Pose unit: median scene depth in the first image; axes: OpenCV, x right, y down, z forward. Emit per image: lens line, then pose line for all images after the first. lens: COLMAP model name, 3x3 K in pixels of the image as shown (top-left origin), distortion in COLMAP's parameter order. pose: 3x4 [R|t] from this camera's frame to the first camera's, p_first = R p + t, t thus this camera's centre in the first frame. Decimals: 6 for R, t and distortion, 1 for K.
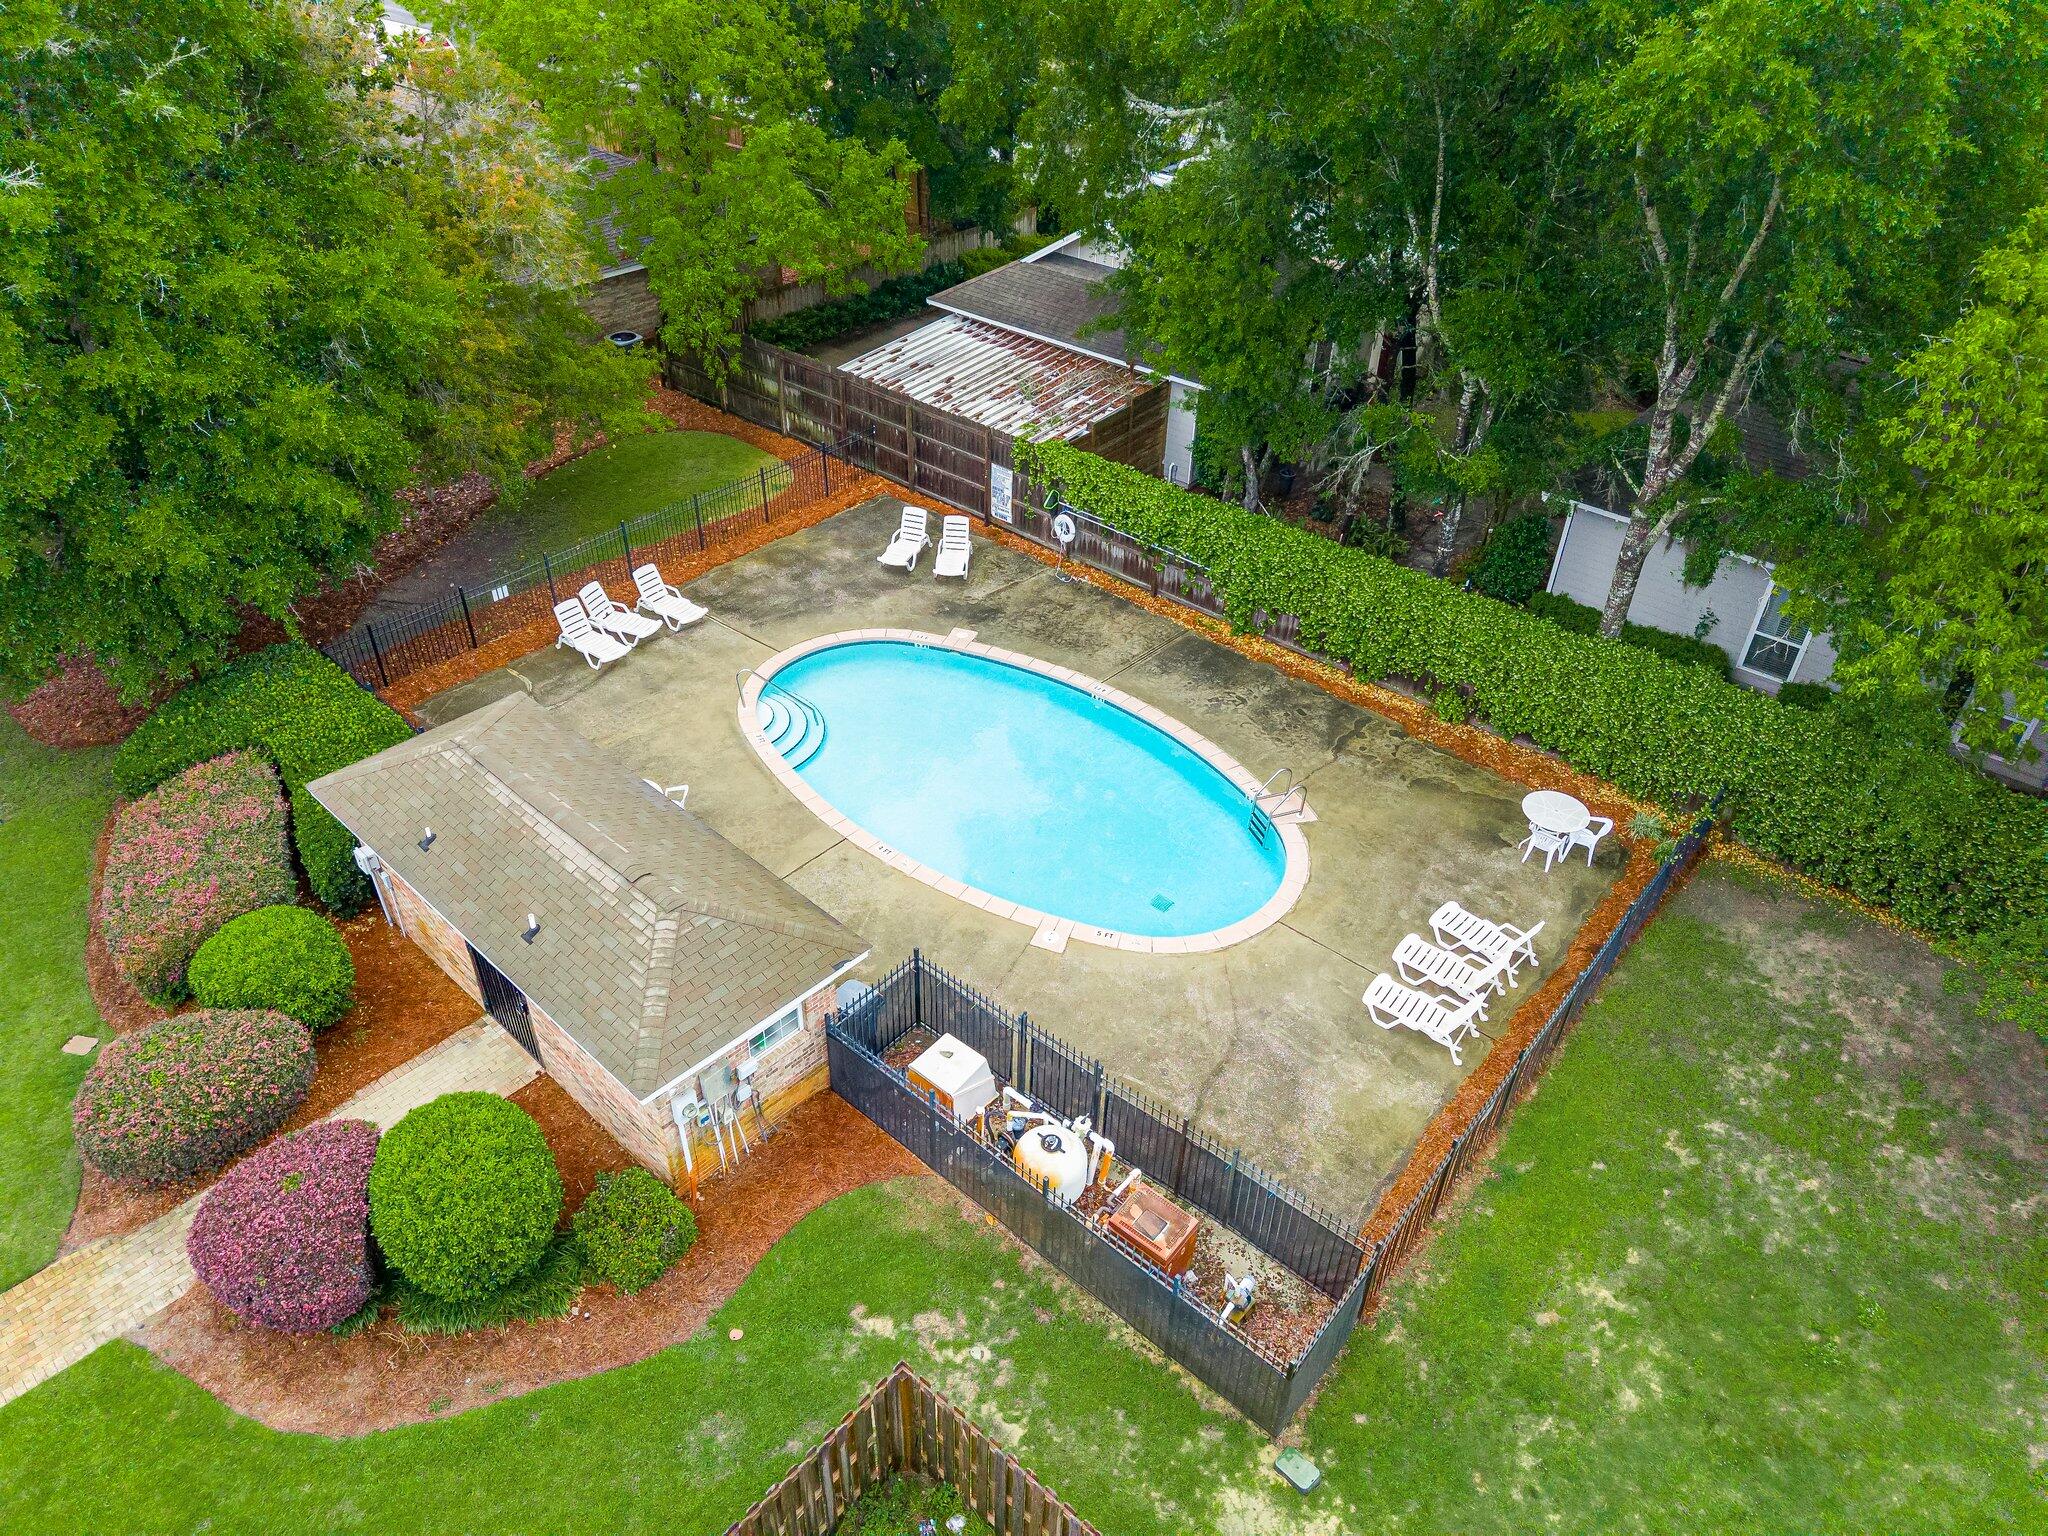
lens RADIAL K [[1435.9, 0, 1030.2], [0, 1435.9, 766.9], [0, 0, 1]] dist [-0.007597, -0.002386]
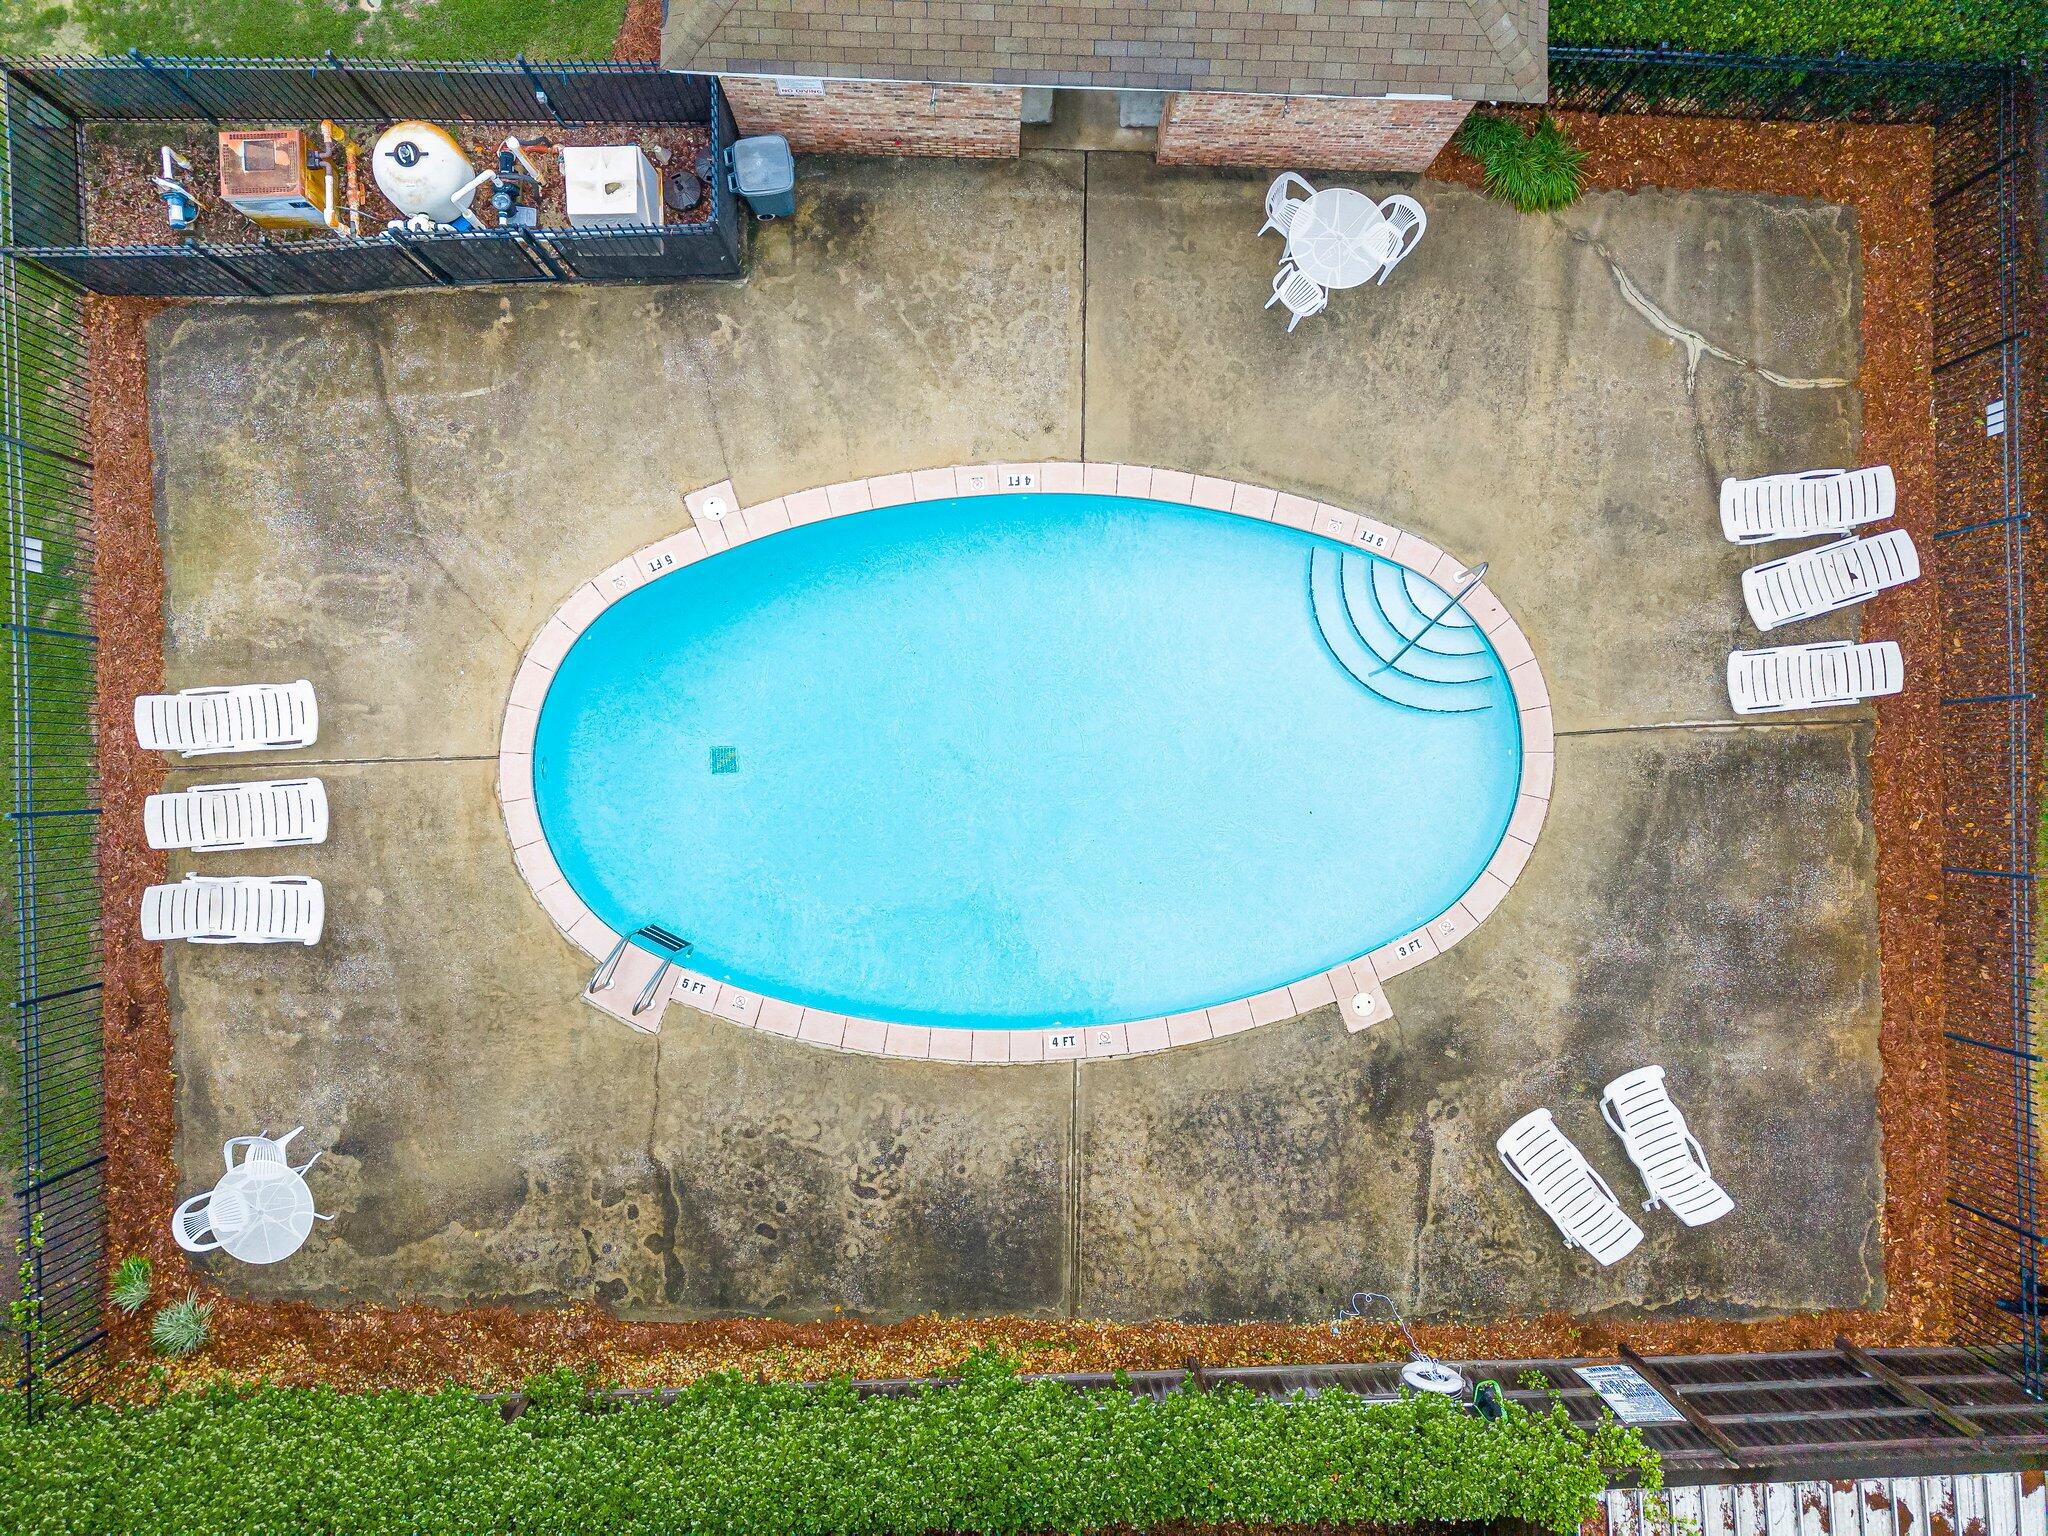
lens RADIAL K [[1435.9, 0, 1033.3], [0, 1435.9, 757.9], [0, 0, 1]] dist [-0.007597, -0.002386]
pose [[-0.745236, 0.664583, -0.054330, 0.013365], [-0.427752, -0.413974, 0.803526, -0.438843], [0.511518, 0.622057, 0.592786, 0.559735]]
